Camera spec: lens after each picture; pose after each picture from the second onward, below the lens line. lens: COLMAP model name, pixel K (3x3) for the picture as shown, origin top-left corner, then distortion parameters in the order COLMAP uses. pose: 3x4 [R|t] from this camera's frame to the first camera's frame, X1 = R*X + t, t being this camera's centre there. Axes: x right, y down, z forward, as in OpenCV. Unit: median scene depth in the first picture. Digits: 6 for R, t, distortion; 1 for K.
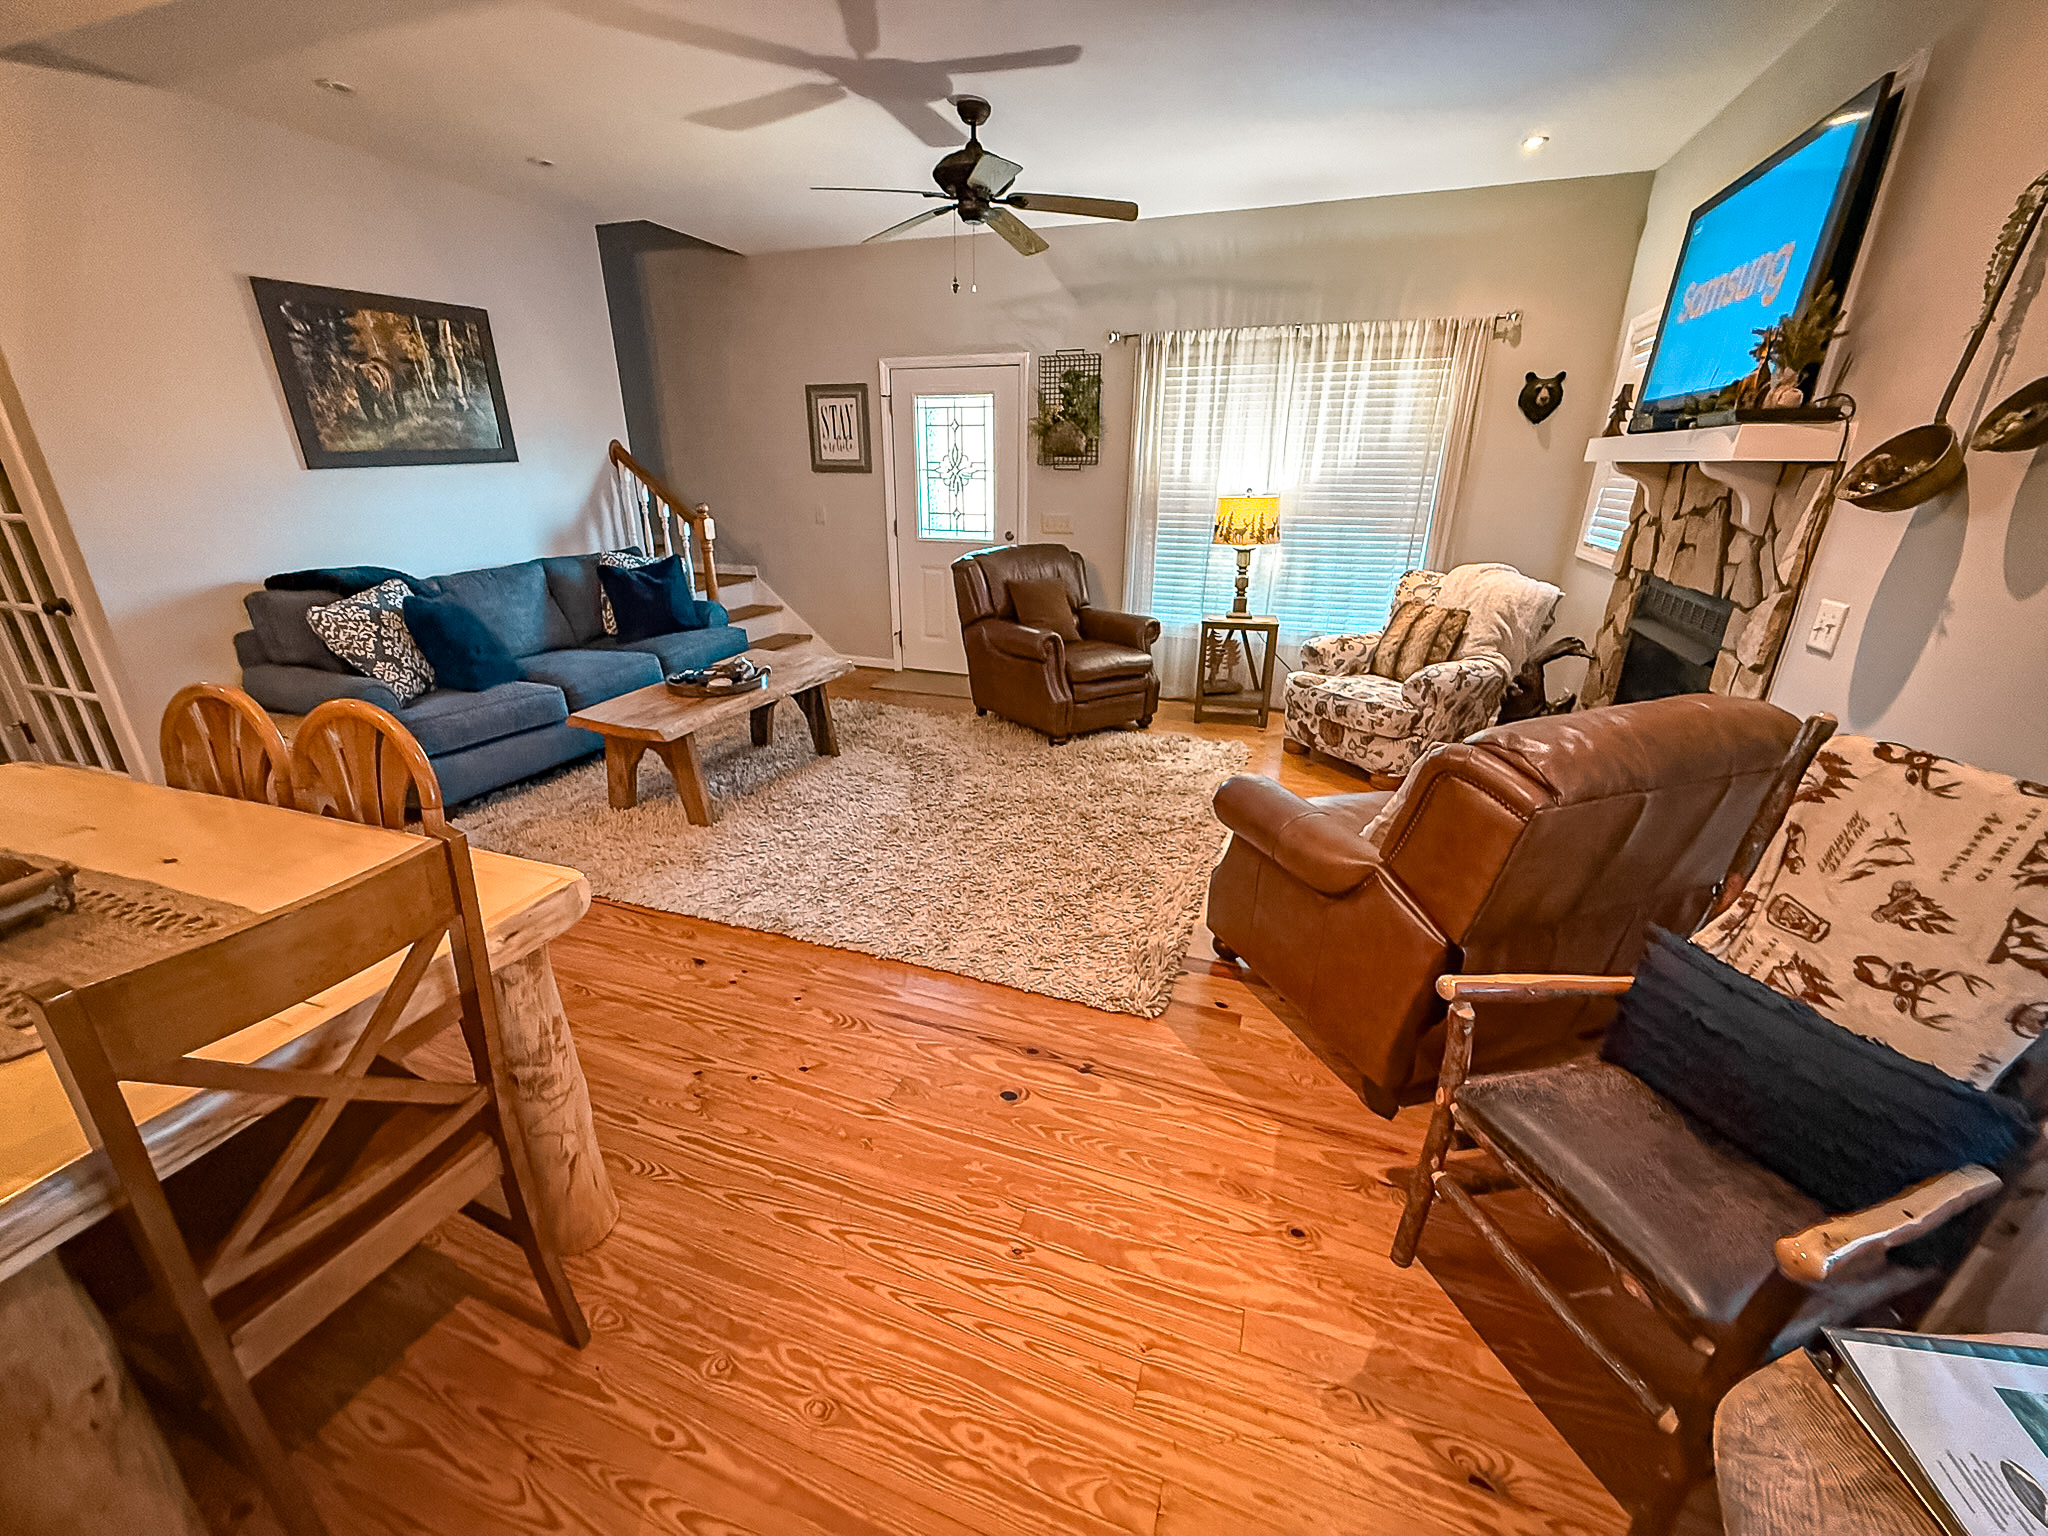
lens RADIAL K [[815.1, 0, 1016.8], [0, 815.1, 767.4], [0, 0, 1]] dist [0.000867, -0.001092]
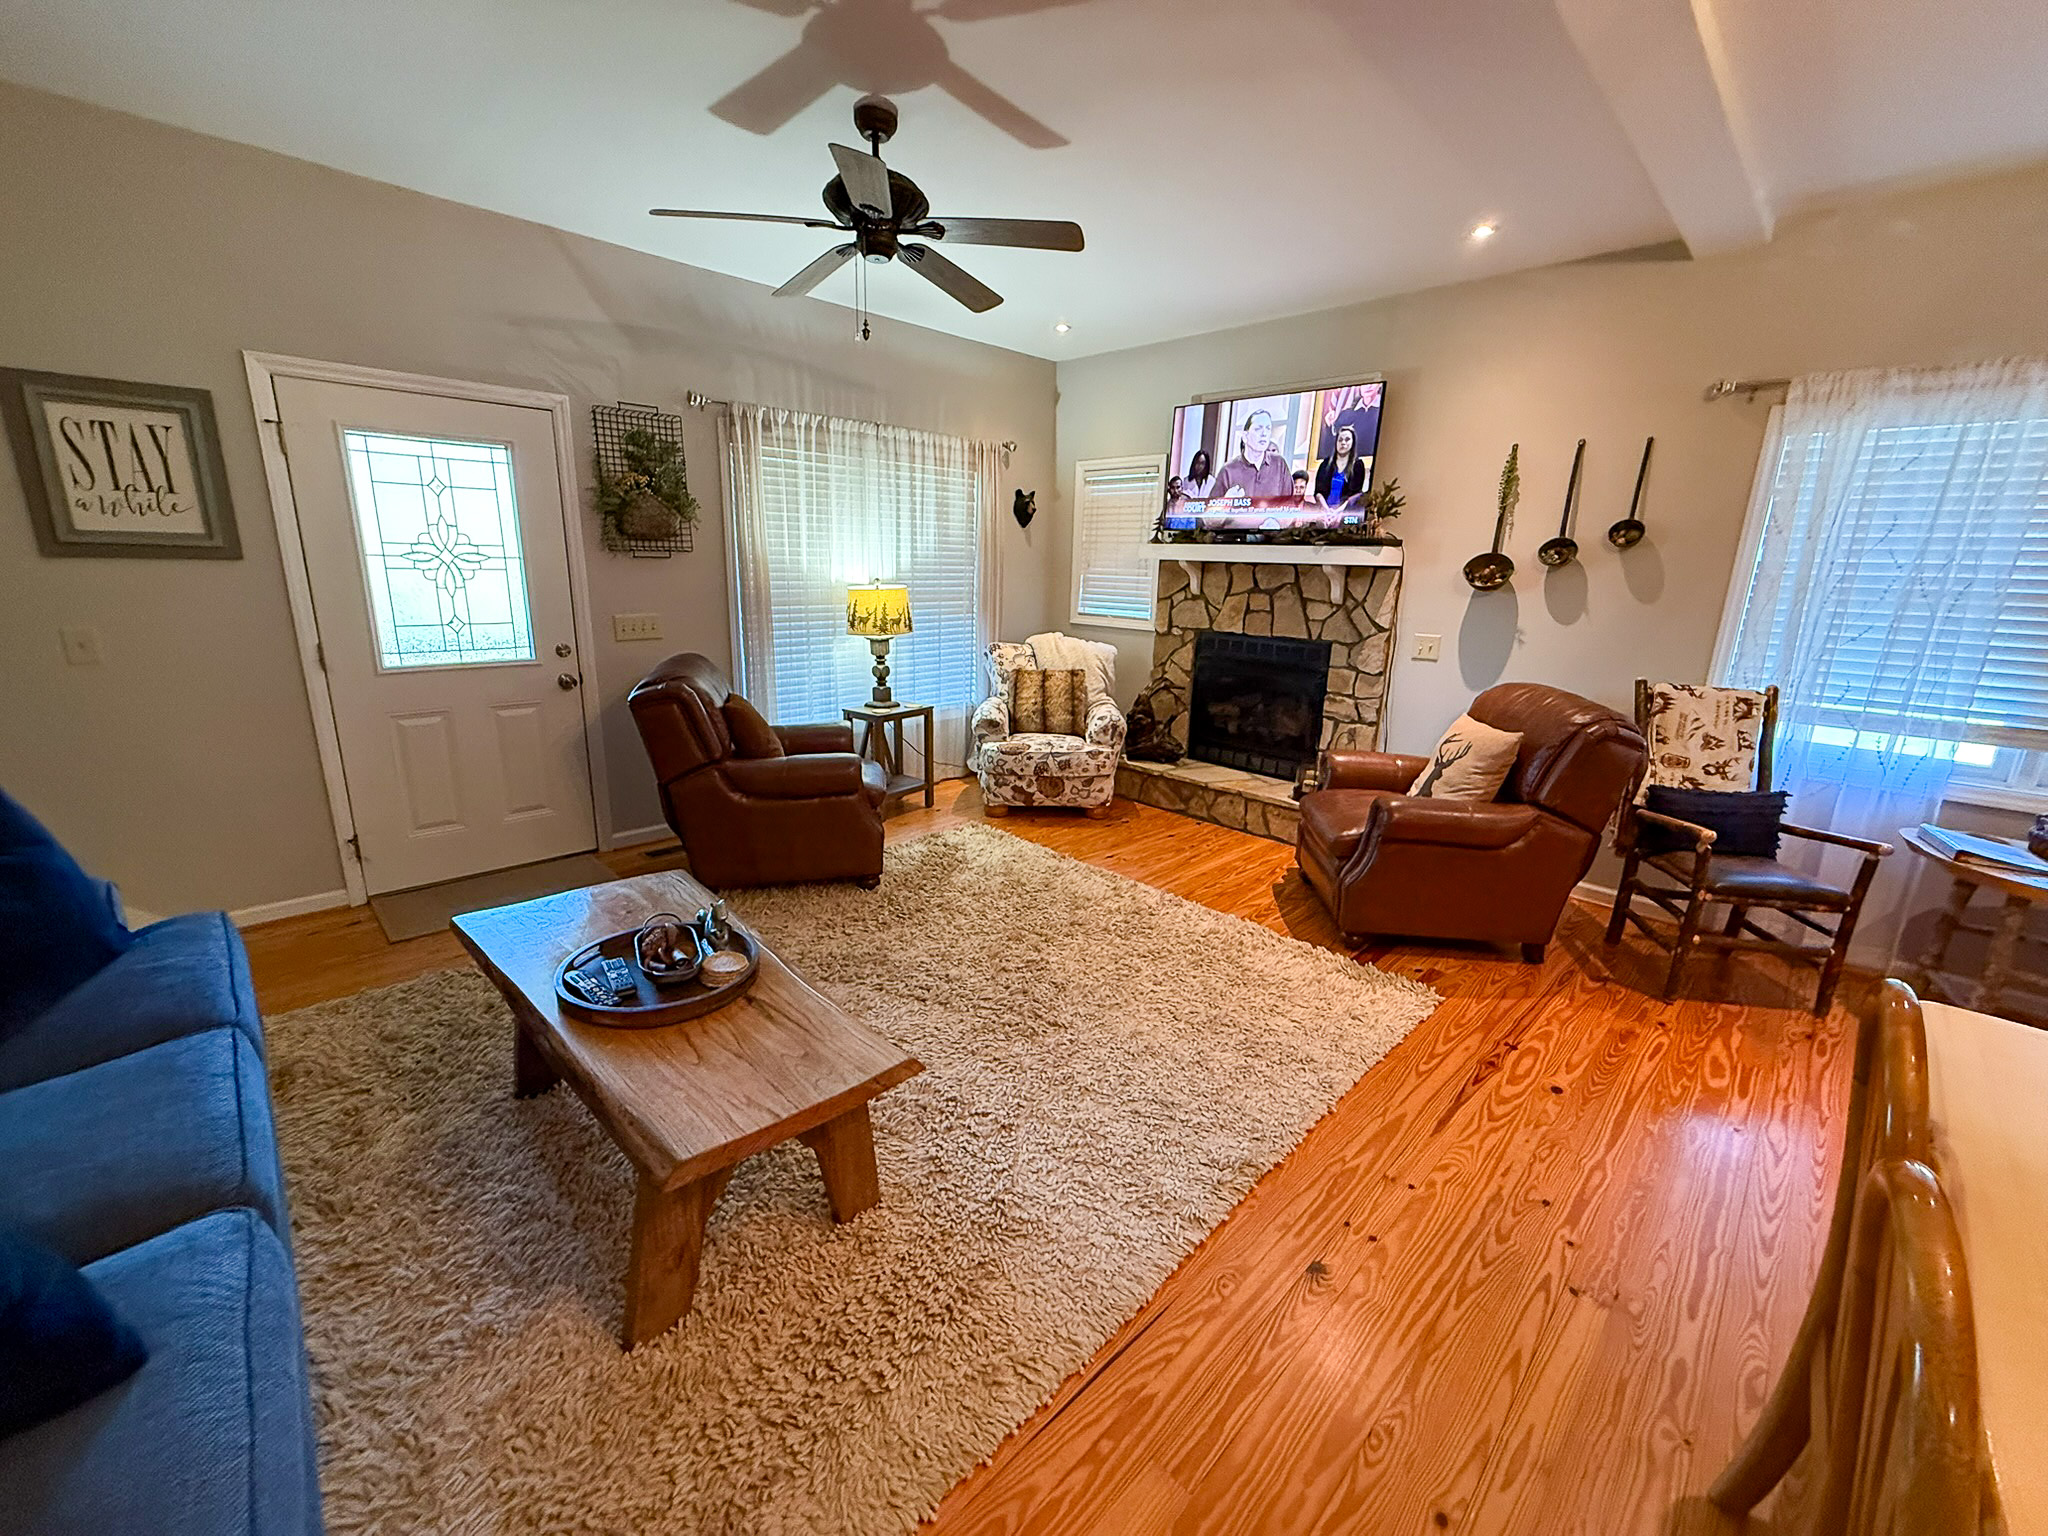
lens RADIAL K [[815.1, 0, 1016.1], [0, 815.1, 767.9], [0, 0, 1]] dist [0.000867, -0.001092]
pose [[0.423217, -0.221542, 0.878525, -0.796350], [0.294891, 0.950529, 0.097640, -0.243294], [-0.856695, 0.217747, 0.467611, 0.630528]]
